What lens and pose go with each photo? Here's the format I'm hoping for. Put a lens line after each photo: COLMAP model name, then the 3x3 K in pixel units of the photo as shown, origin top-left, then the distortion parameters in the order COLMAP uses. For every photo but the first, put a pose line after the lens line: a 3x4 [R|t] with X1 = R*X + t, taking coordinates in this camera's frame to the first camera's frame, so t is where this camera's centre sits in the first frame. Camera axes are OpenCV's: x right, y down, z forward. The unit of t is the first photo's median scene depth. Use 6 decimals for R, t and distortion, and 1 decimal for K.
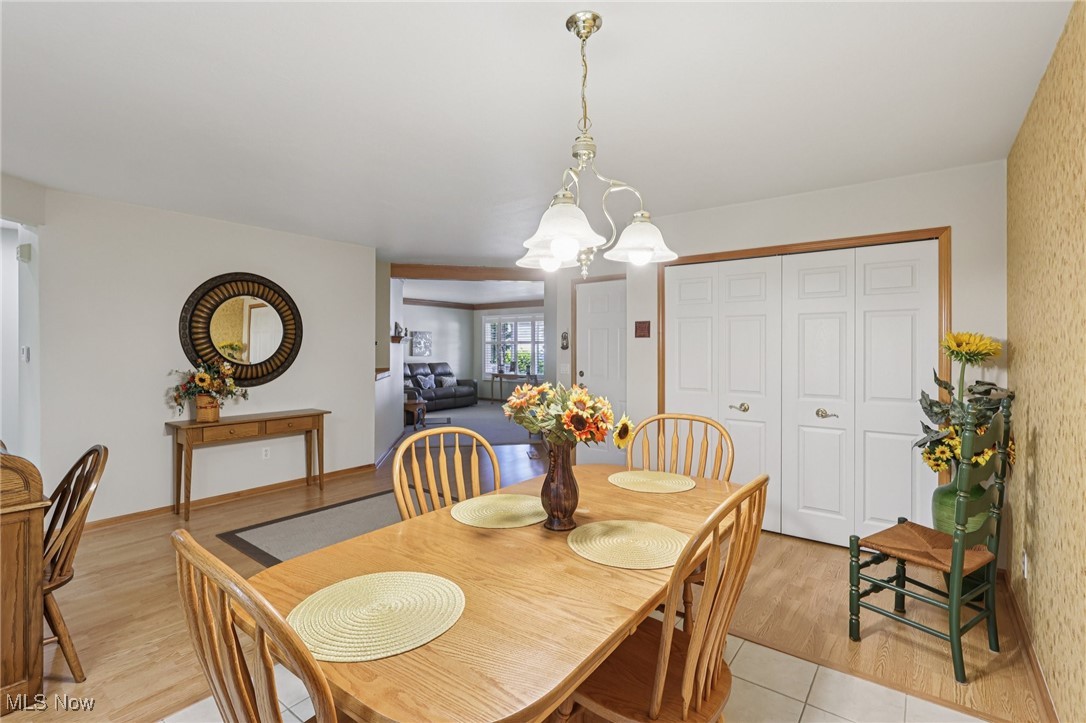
lens RADIAL K [[504.8, 0, 539.8], [0, 504.8, 352.2], [0, 0, 1]] dist [-0.001664, 0.000646]
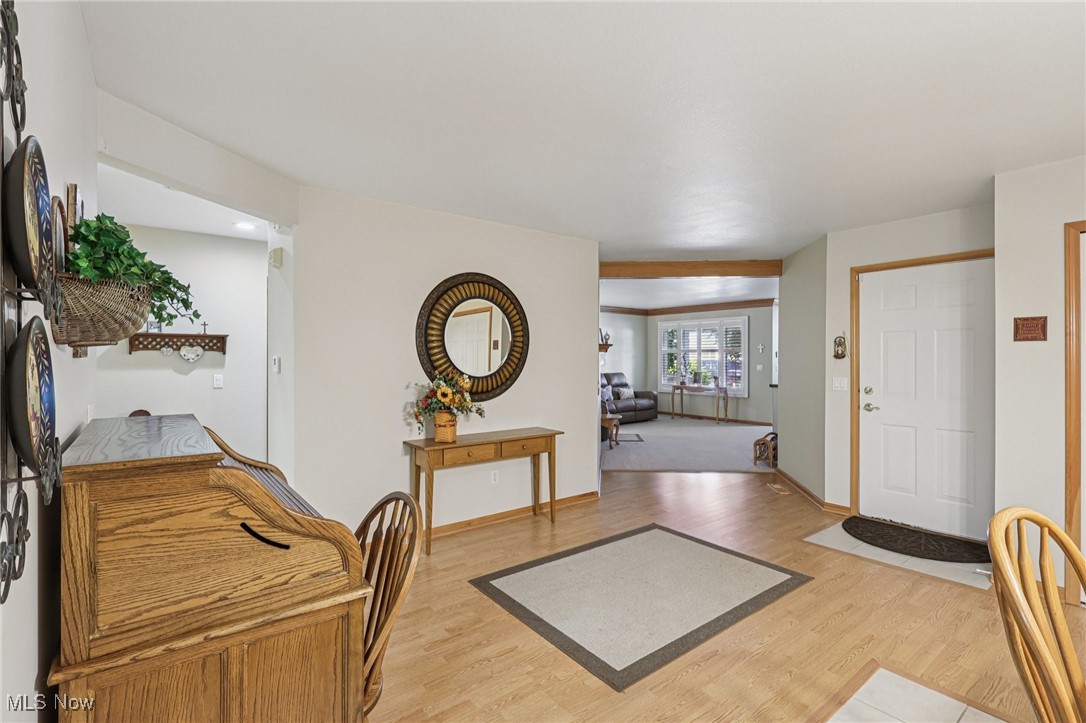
lens RADIAL K [[504.8, 0, 543.4], [0, 504.8, 360.5], [0, 0, 1]] dist [-0.001664, 0.000646]
pose [[0.968143, -0.000940, -0.250397, -0.260216], [0.000596, 0.999999, -0.001451, -0.002498], [0.250398, 0.001256, 0.968142, 0.181731]]
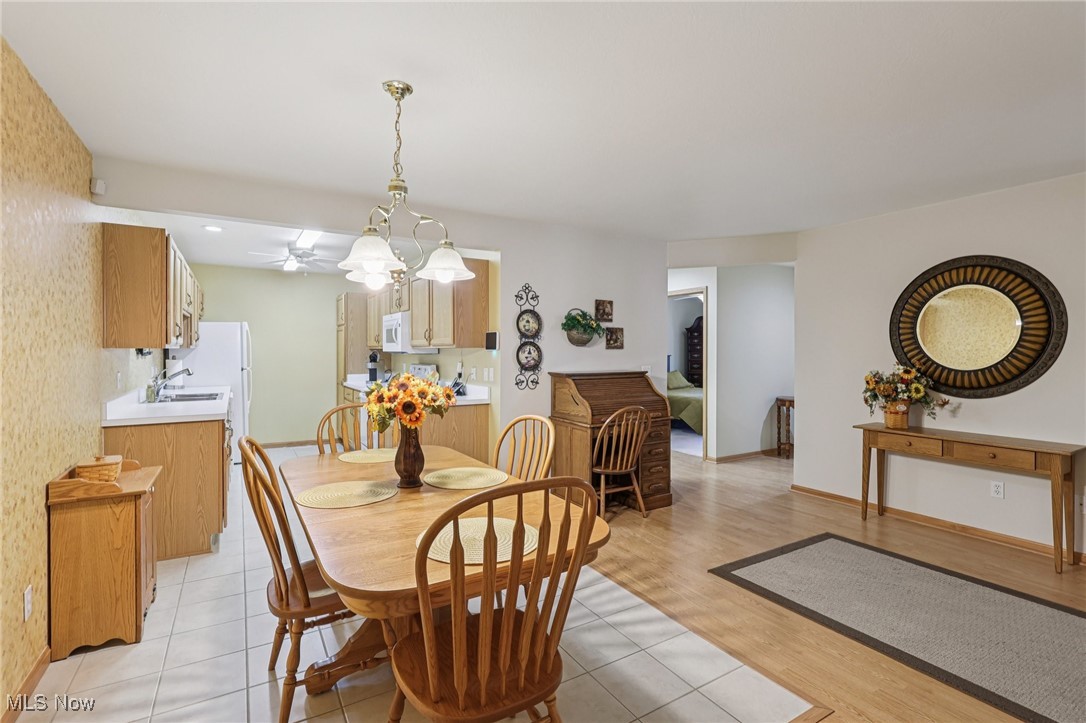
lens RADIAL K [[504.8, 0, 542.4], [0, 504.8, 352.4], [0, 0, 1]] dist [-0.001664, 0.000646]
pose [[-0.363859, 0.002386, -0.931451, 0.438708], [-0.008146, 0.999950, 0.005744, -0.003195], [0.931418, 0.009677, -0.363821, 0.697814]]
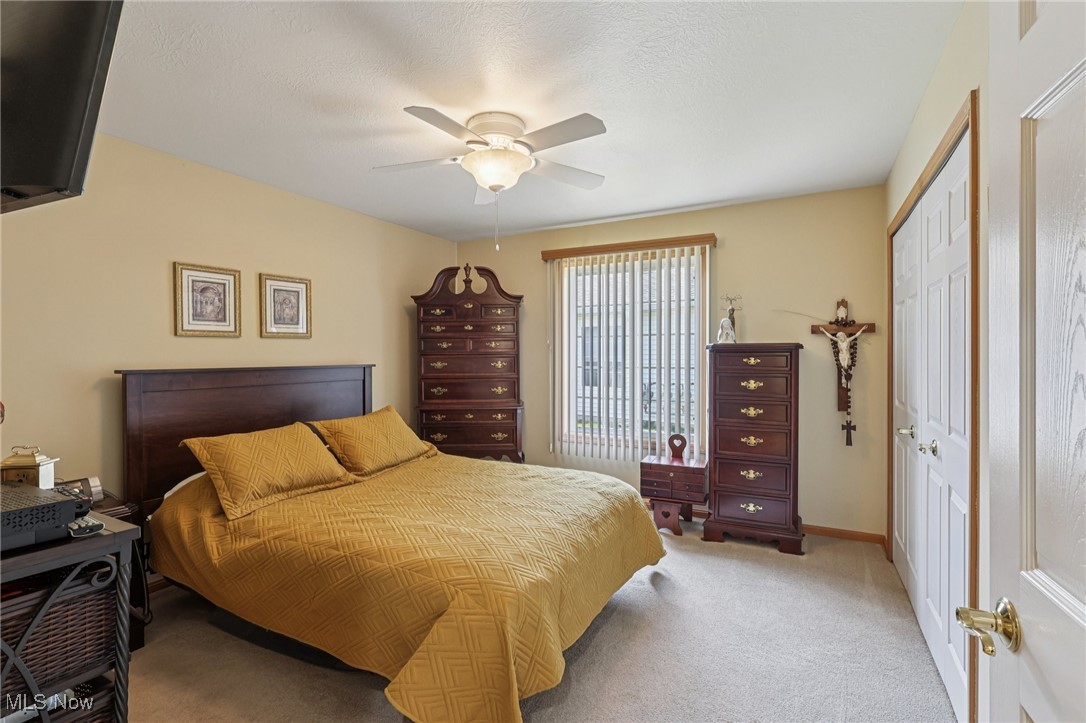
lens RADIAL K [[504.8, 0, 545.7], [0, 504.8, 358.1], [0, 0, 1]] dist [-0.001664, 0.000646]
pose [[0.164421, 0.002947, -0.986386, -1.283804], [-0.006002, 0.999980, 0.001987, 0.004512], [0.986372, 0.005593, 0.164435, 0.527648]]
